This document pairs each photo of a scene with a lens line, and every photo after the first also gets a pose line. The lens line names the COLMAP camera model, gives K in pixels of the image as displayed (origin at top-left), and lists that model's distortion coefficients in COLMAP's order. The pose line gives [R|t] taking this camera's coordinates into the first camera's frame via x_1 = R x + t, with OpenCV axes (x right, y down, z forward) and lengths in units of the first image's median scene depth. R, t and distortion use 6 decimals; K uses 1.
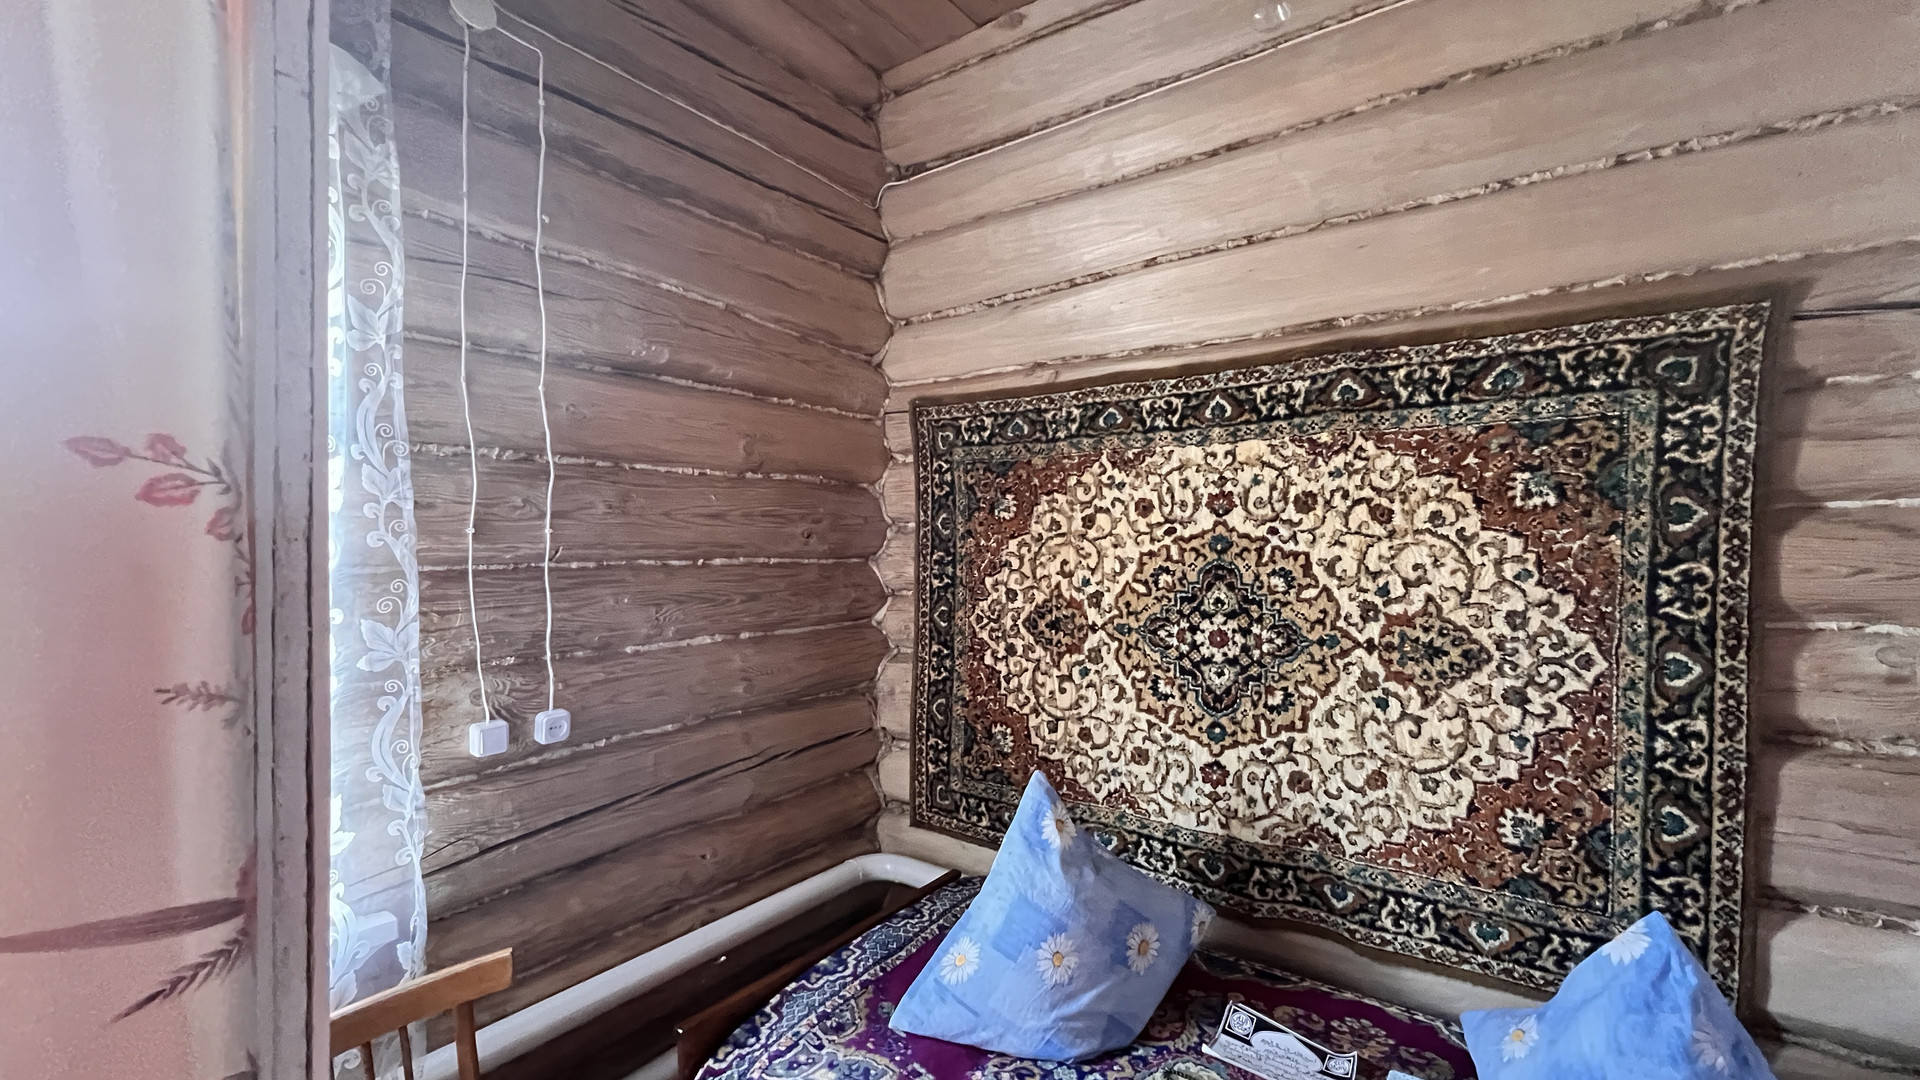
lens RADIAL K [[765.9, 0, 958.3], [0, 765.9, 543.0], [0, 0, 1]] dist [-0.000595, 0.000243]
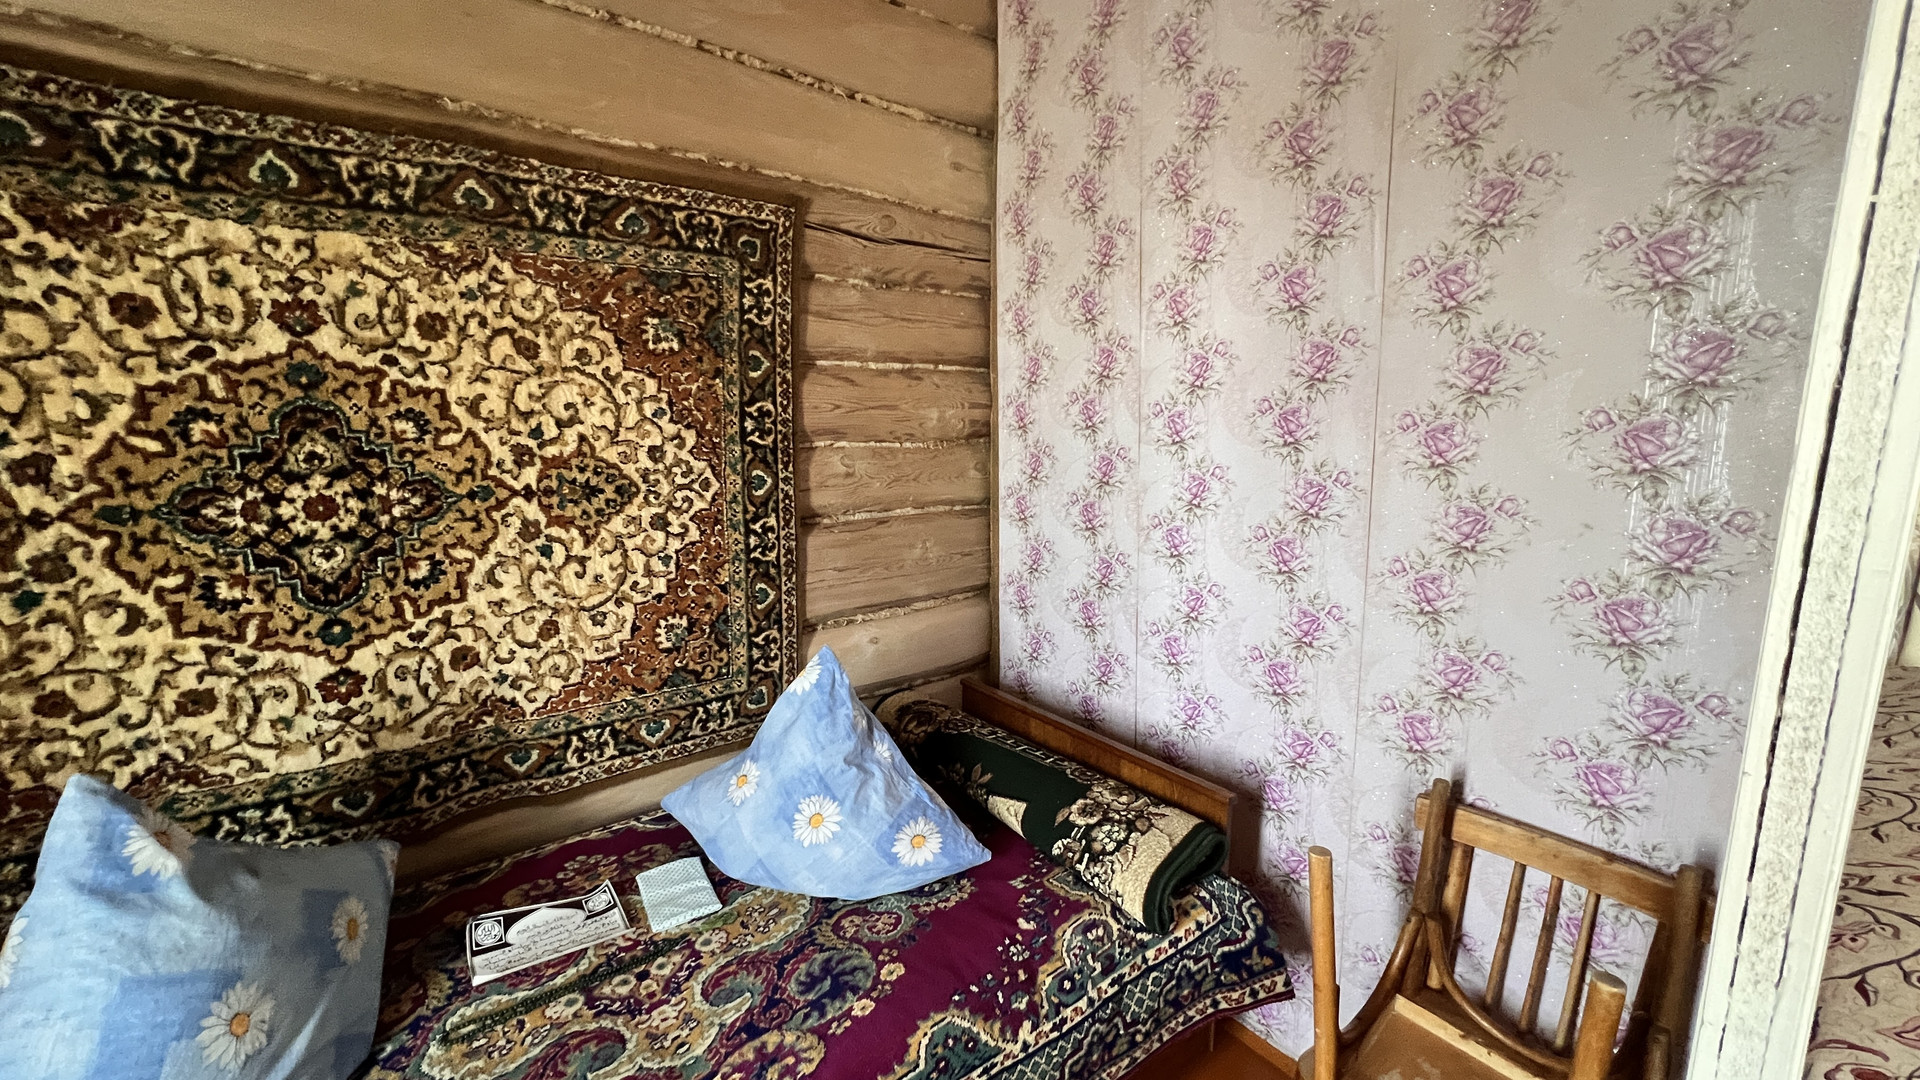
lens RADIAL K [[765.9, 0, 957.4], [0, 765.9, 543.0], [0, 0, 1]] dist [-0.000595, 0.000243]
pose [[0.288914, -0.160880, 0.943741, -0.192200], [-0.007985, 0.985340, 0.170416, 0.030604], [-0.957322, -0.056771, 0.283394, 0.224738]]
